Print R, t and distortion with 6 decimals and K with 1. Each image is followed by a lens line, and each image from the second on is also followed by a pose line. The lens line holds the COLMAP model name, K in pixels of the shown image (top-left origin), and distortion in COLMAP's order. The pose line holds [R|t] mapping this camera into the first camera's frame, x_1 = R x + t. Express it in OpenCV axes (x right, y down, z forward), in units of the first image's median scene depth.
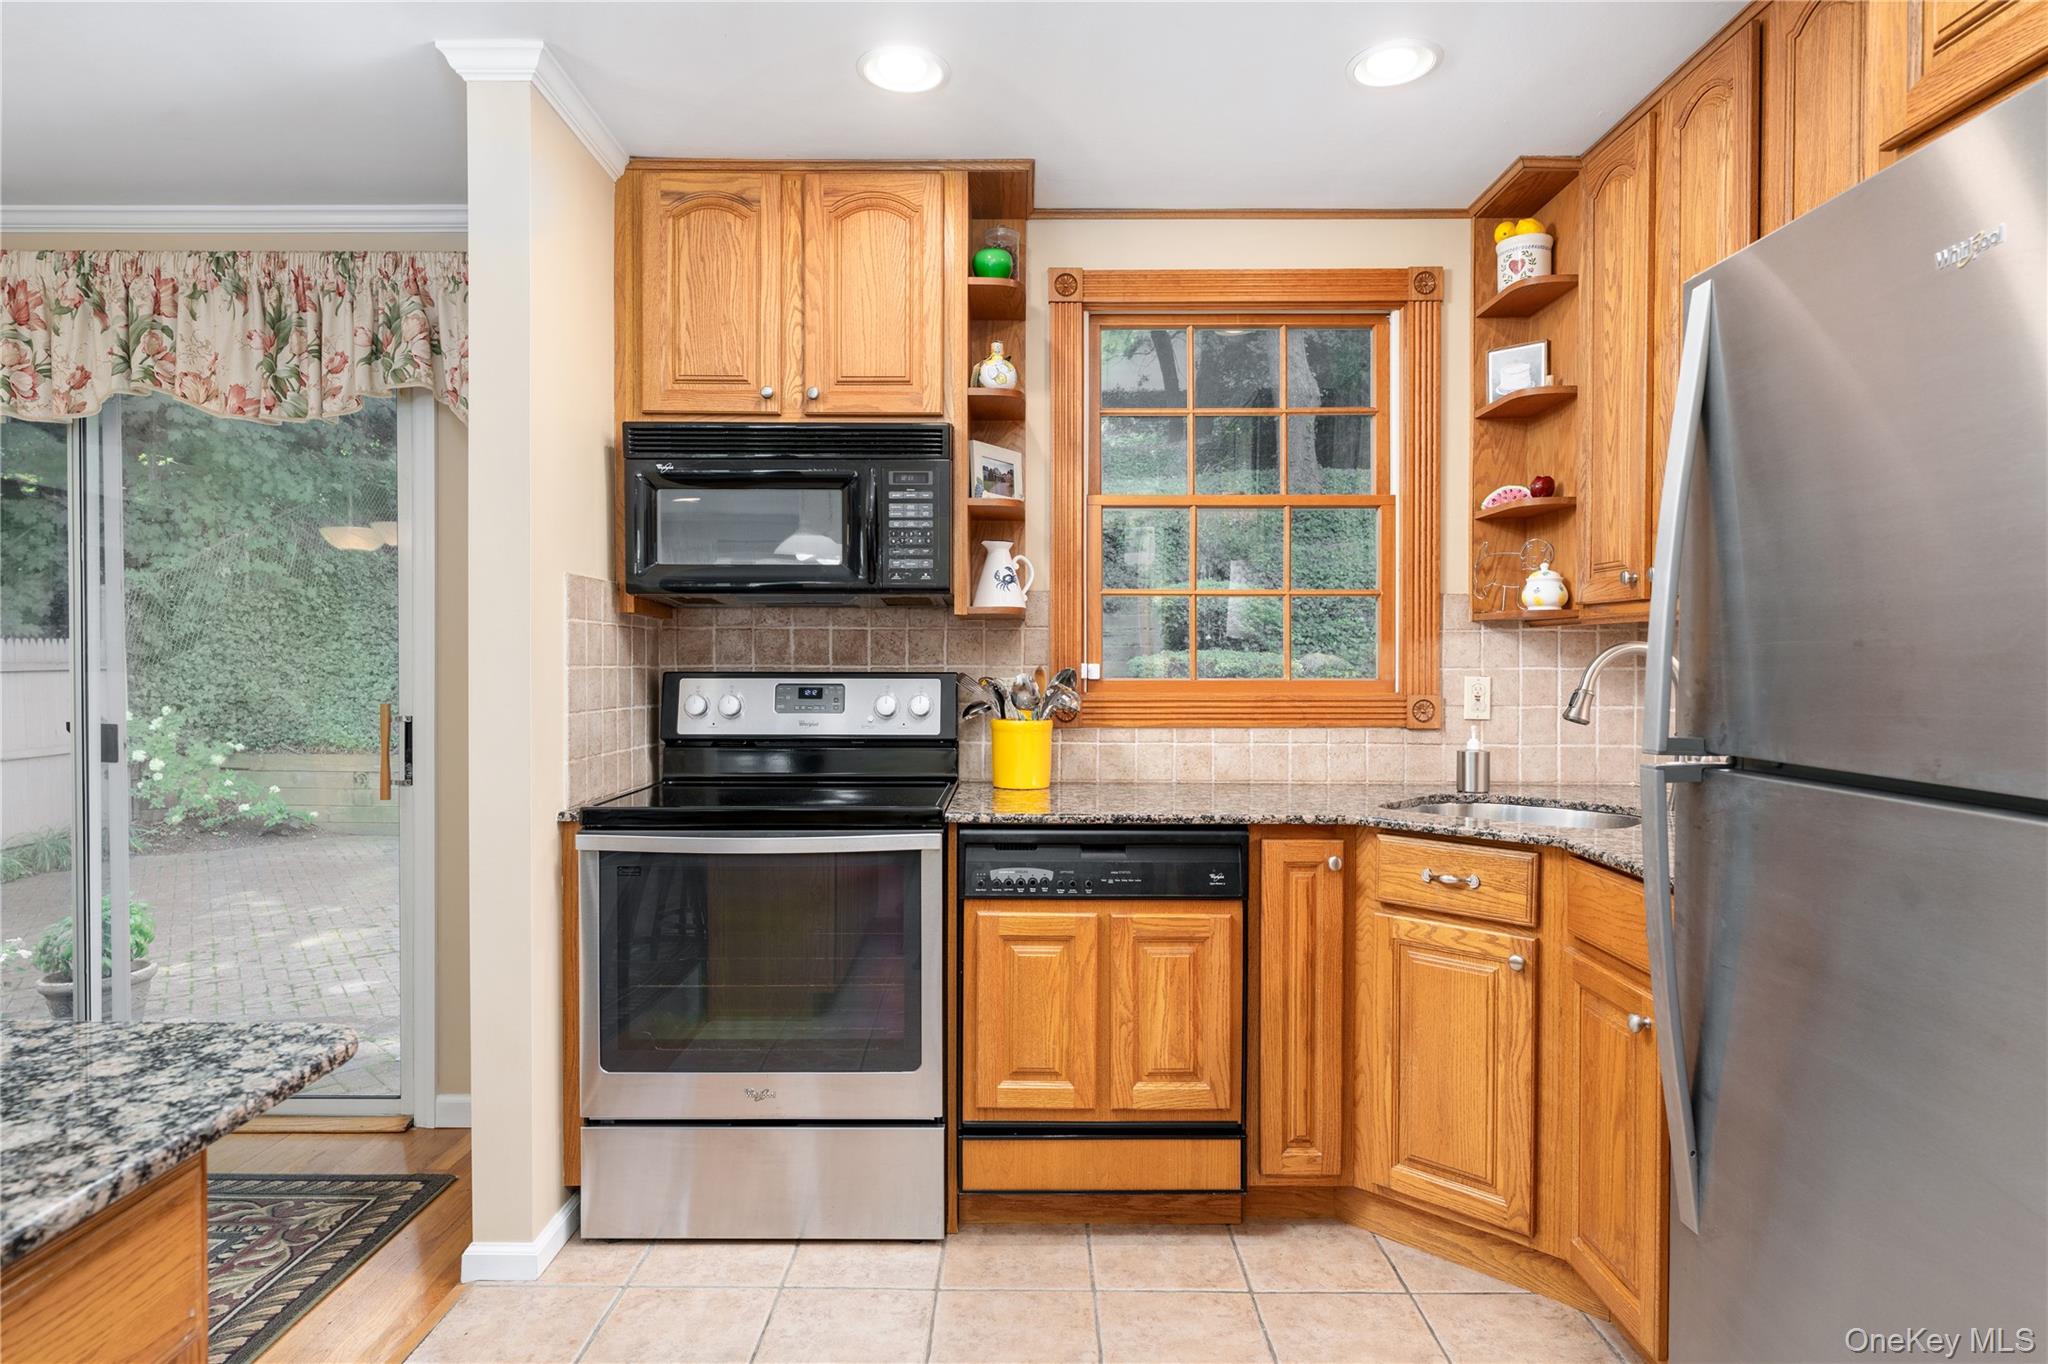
lens RADIAL K [[1226.9, 0, 1033.5], [0, 1226.9, 680.9], [0, 0, 1]] dist [-0.000390, 0.002379]
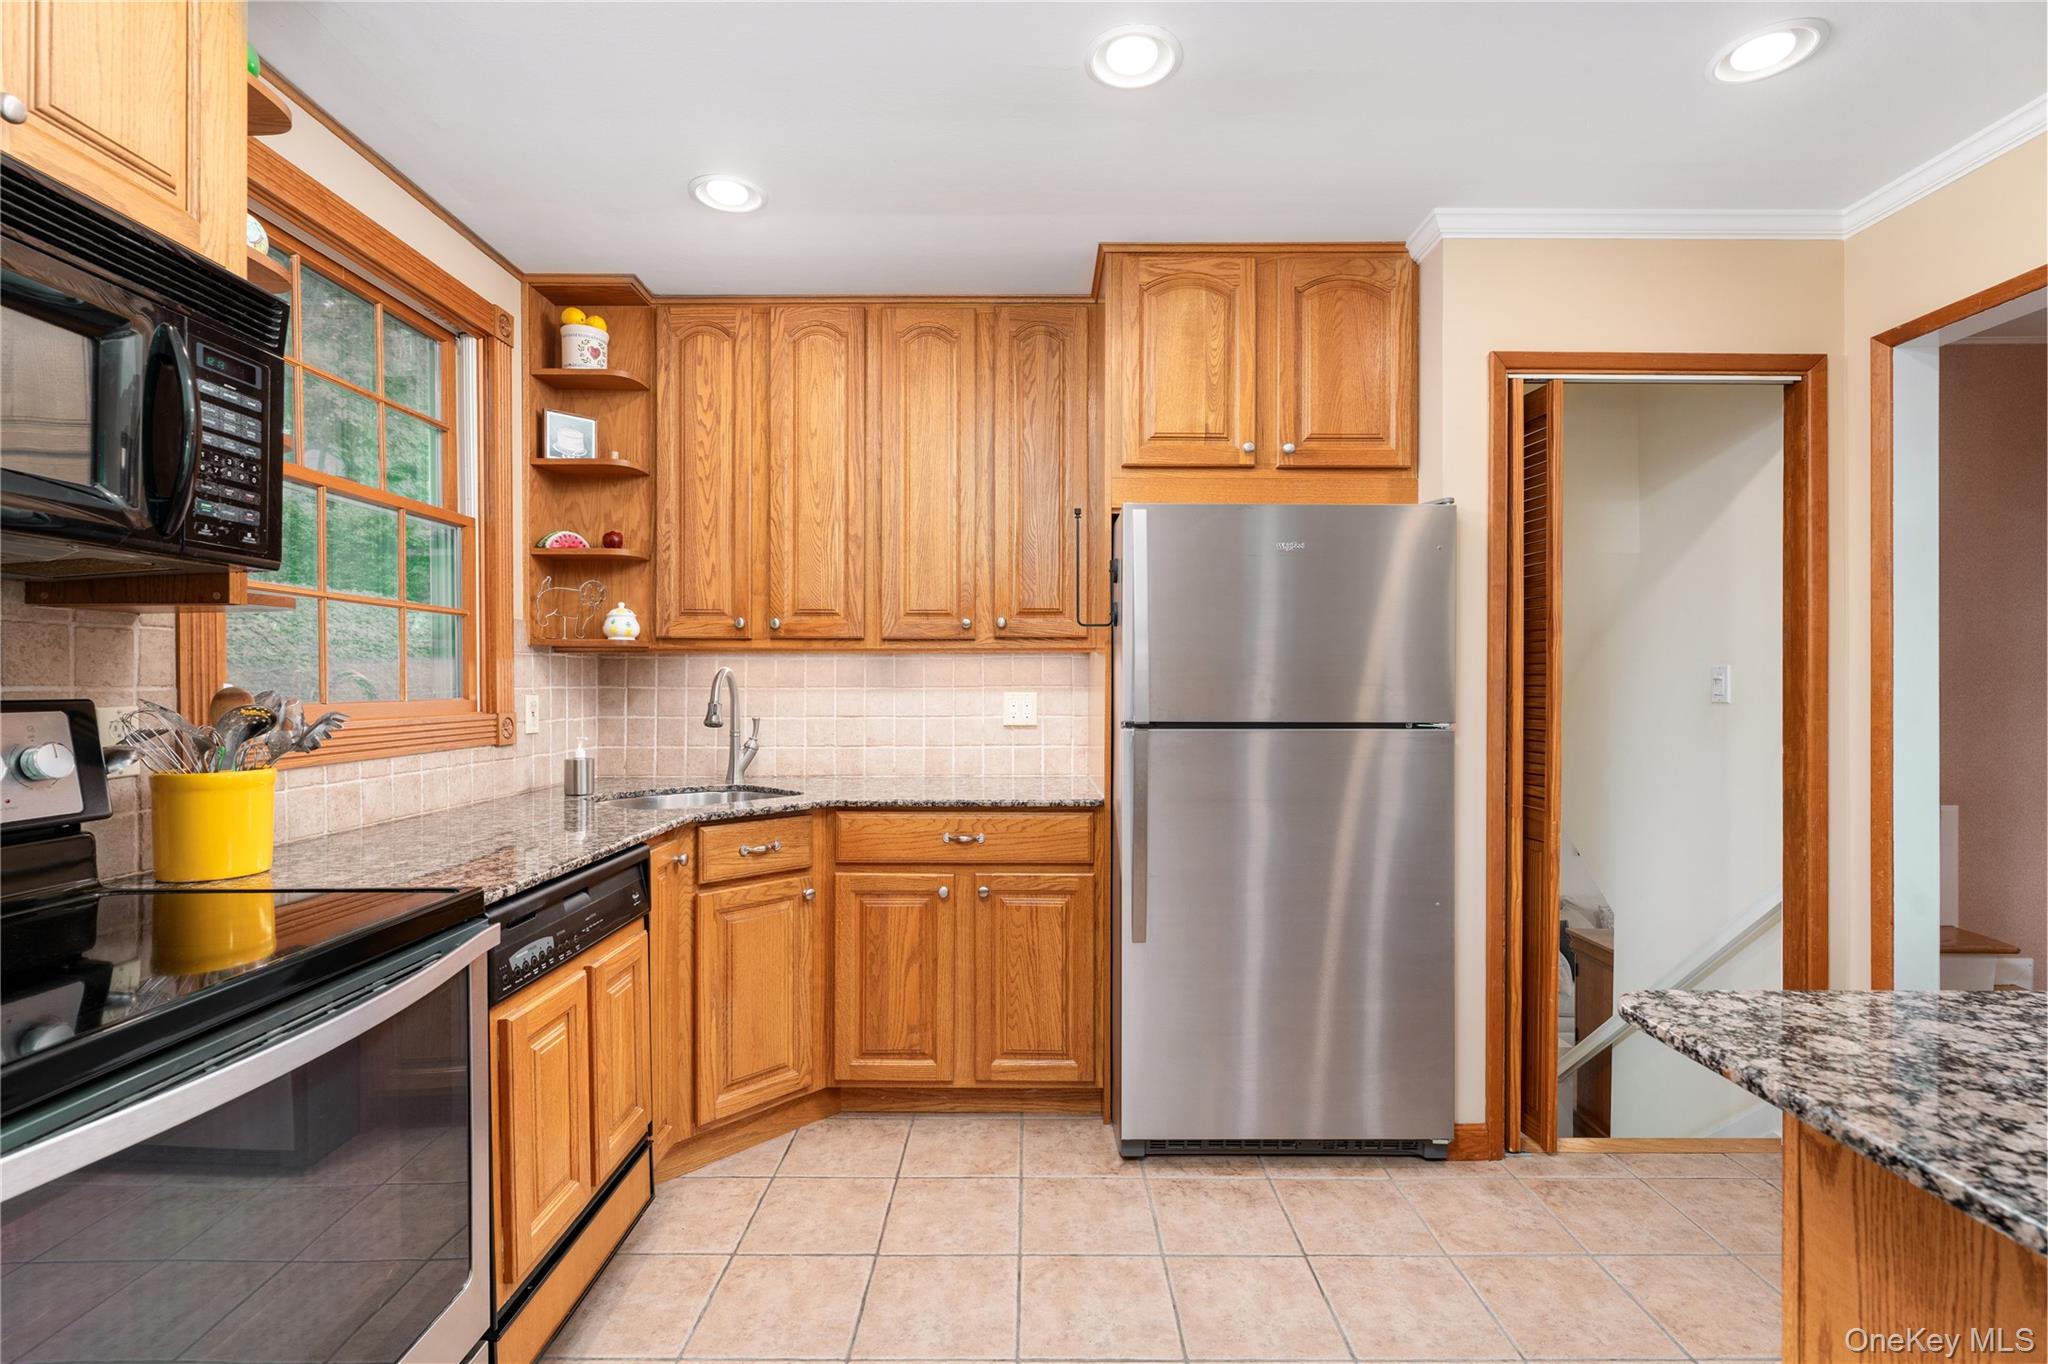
lens RADIAL K [[960.8, 0, 1016.3], [0, 960.8, 685.5], [0, 0, 1]] dist [-0.002962, -0.000652]
pose [[-0.048008, -0.002602, 0.998844, -1.463760], [0.017227, 0.999846, 0.003433, -0.020673], [-0.998698, 0.017372, -0.047956, 1.648047]]
